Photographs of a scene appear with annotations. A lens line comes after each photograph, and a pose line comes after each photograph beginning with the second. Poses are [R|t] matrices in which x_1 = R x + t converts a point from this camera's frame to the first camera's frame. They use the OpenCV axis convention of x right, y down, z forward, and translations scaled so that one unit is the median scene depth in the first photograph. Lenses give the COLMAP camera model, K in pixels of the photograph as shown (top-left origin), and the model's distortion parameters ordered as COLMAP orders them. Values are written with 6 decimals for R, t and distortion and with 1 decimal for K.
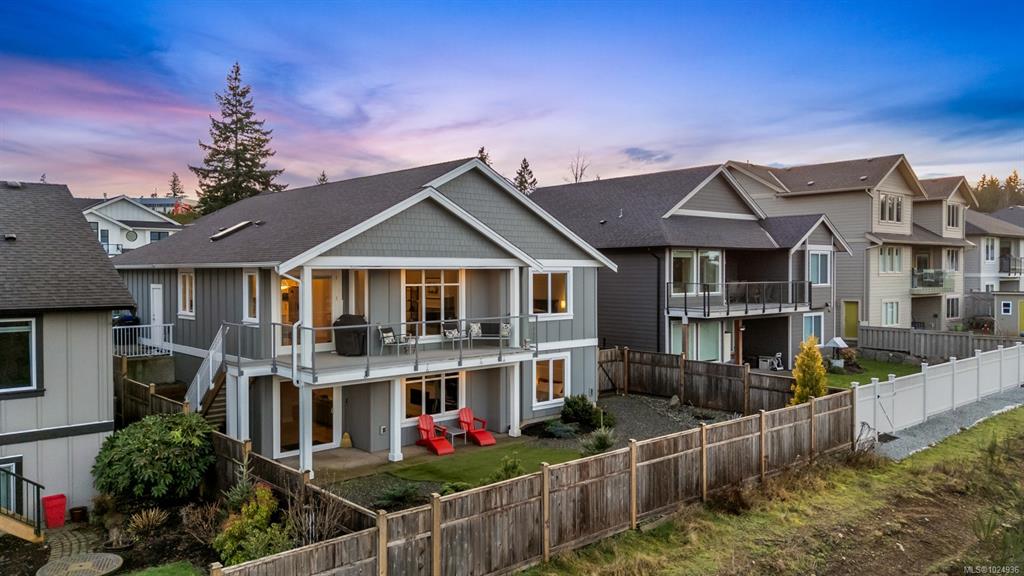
lens RADIAL K [[758.2, 0, 505.1], [0, 758.2, 286.4], [0, 0, 1]] dist [0.072833, -0.076445]
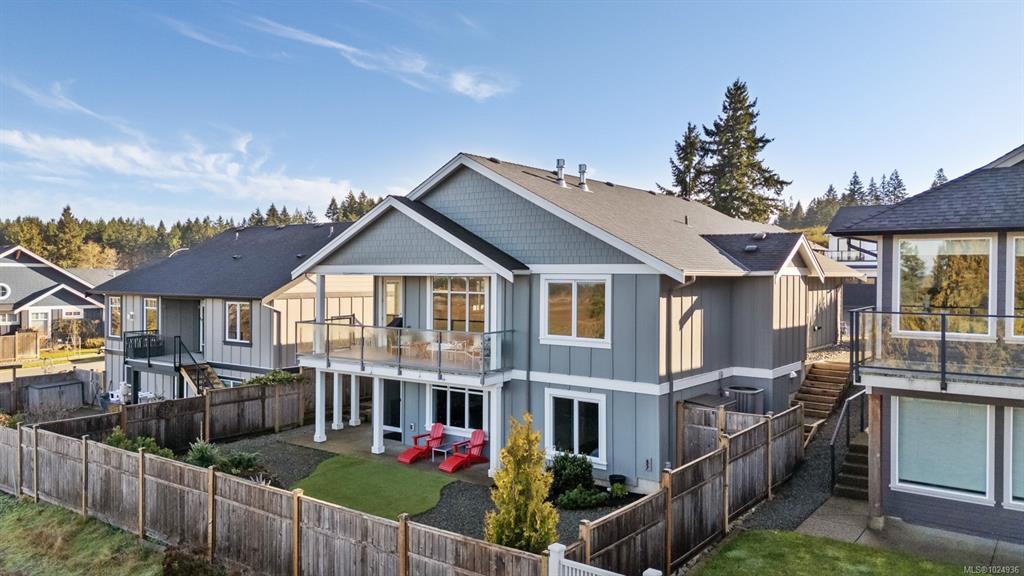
lens RADIAL K [[758.2, 0, 505.1], [0, 758.2, 286.4], [0, 0, 1]] dist [0.072833, -0.076445]
pose [[0.195741, 0.020718, -0.980437, 0.837325], [-0.024662, 0.999565, 0.016199, -0.026167], [0.980345, 0.021009, 0.196167, 0.851673]]
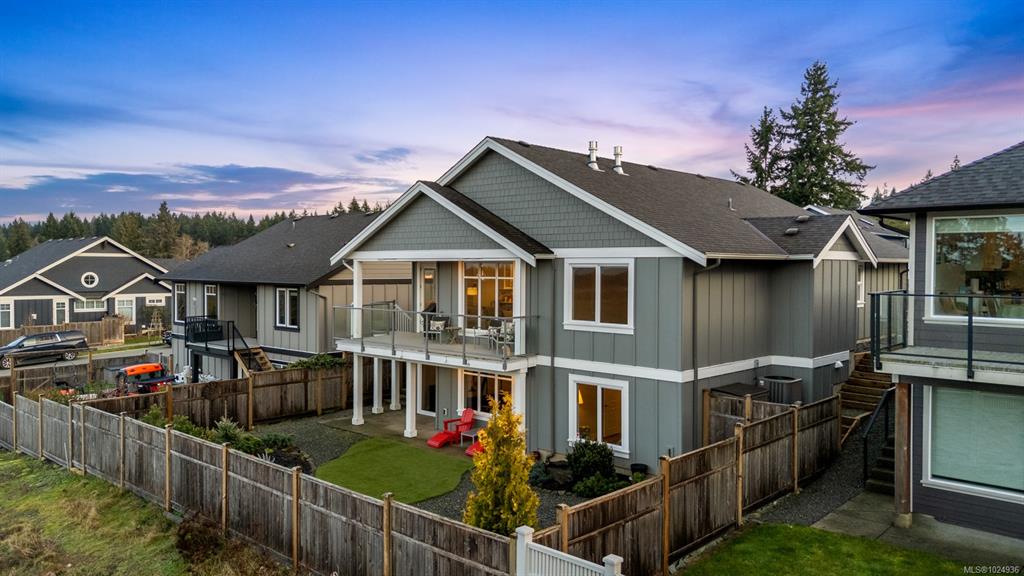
lens RADIAL K [[758.2, 0, 505.1], [0, 758.2, 286.4], [0, 0, 1]] dist [0.072833, -0.076445]
pose [[0.091240, 0.031437, -0.995333, 0.837688], [-0.023378, 0.999294, 0.029420, -0.019543], [0.995555, 0.020584, 0.091910, 0.913876]]
